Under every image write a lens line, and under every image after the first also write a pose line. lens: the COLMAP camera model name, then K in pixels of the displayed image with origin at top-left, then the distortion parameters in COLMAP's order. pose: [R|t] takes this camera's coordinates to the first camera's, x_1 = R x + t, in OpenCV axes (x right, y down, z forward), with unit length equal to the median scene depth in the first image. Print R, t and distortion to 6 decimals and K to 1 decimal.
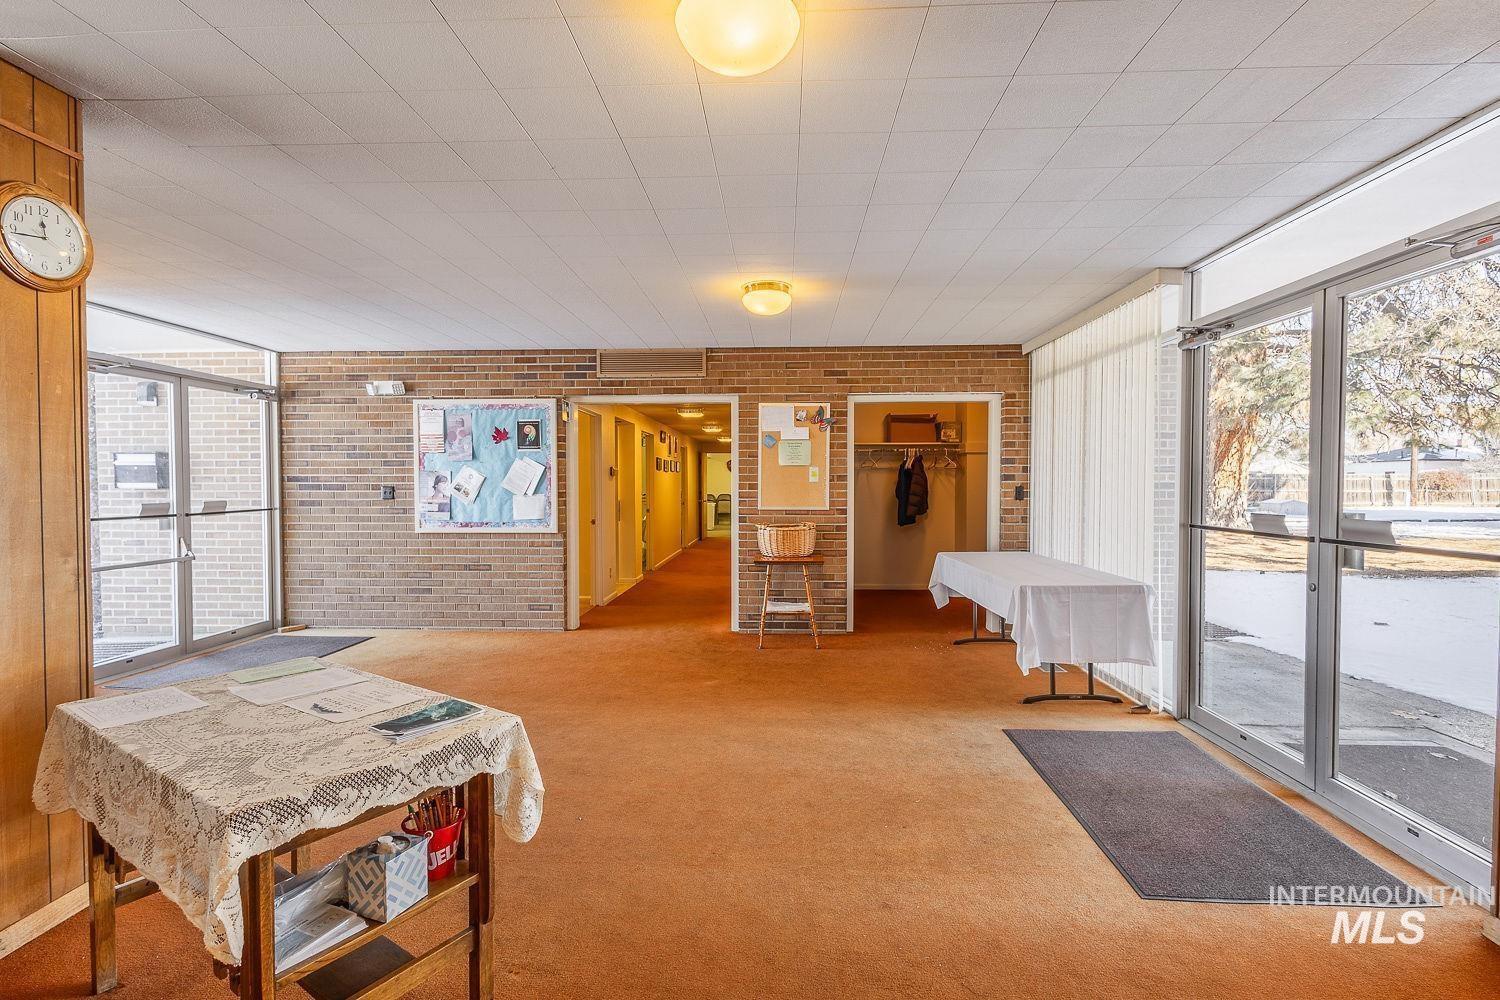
lens RADIAL K [[690.2, 0, 752.5], [0, 690.2, 497.8], [0, 0, 1]] dist [-0.000196, -0.000176]
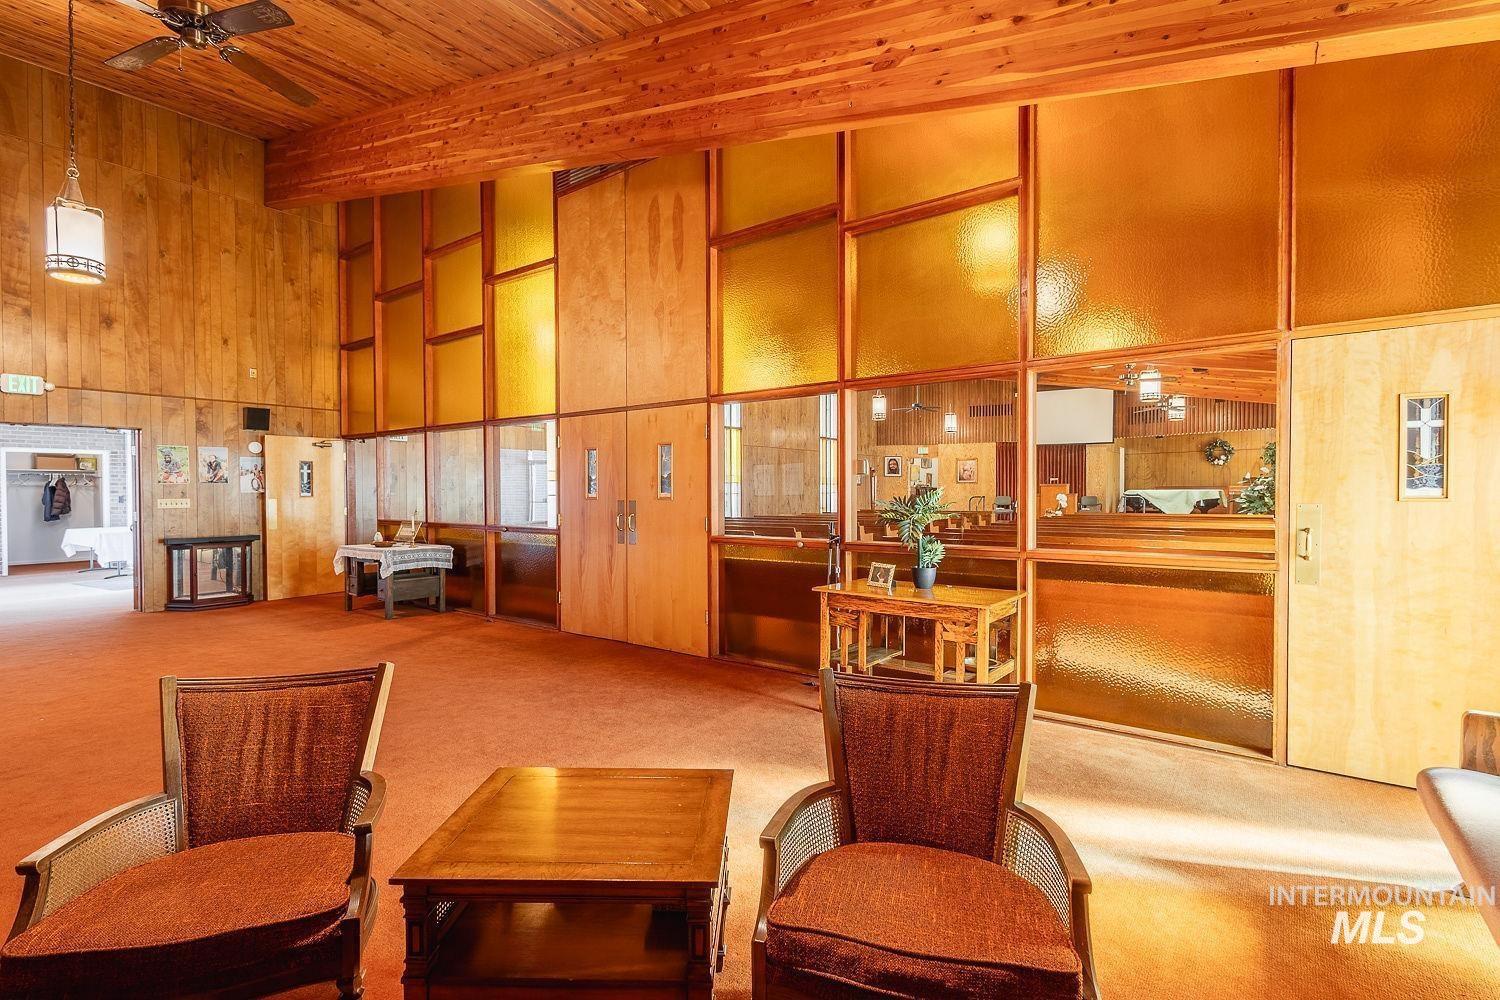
lens RADIAL K [[690.2, 0, 752.5], [0, 690.2, 497.8], [0, 0, 1]] dist [-0.000196, -0.000176]
pose [[0.554336, -0.010880, 0.832222, -0.211529], [0.022519, 0.999745, -0.001930, 0.025958], [-0.831989, 0.019810, 0.554439, -1.263377]]
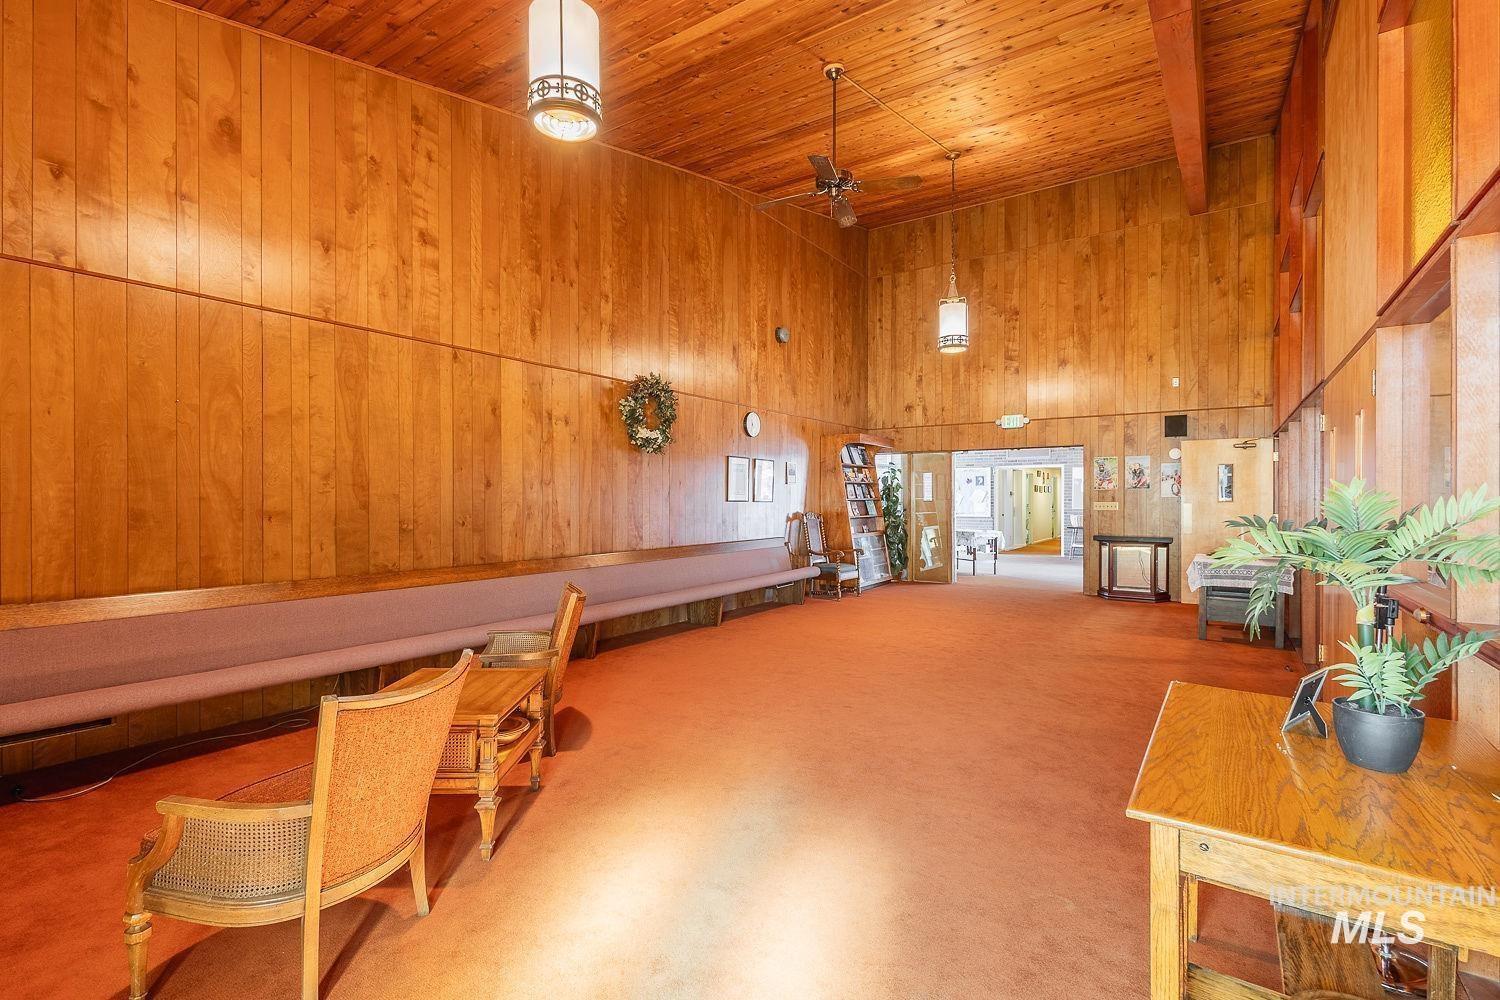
lens RADIAL K [[690.2, 0, 752.5], [0, 690.2, 497.8], [0, 0, 1]] dist [-0.000196, -0.000176]
pose [[0.852981, -0.000505, -0.521942, 0.245924], [-0.011185, 0.999752, -0.019245, 0.028460], [0.521822, 0.022254, 0.852764, -1.329605]]
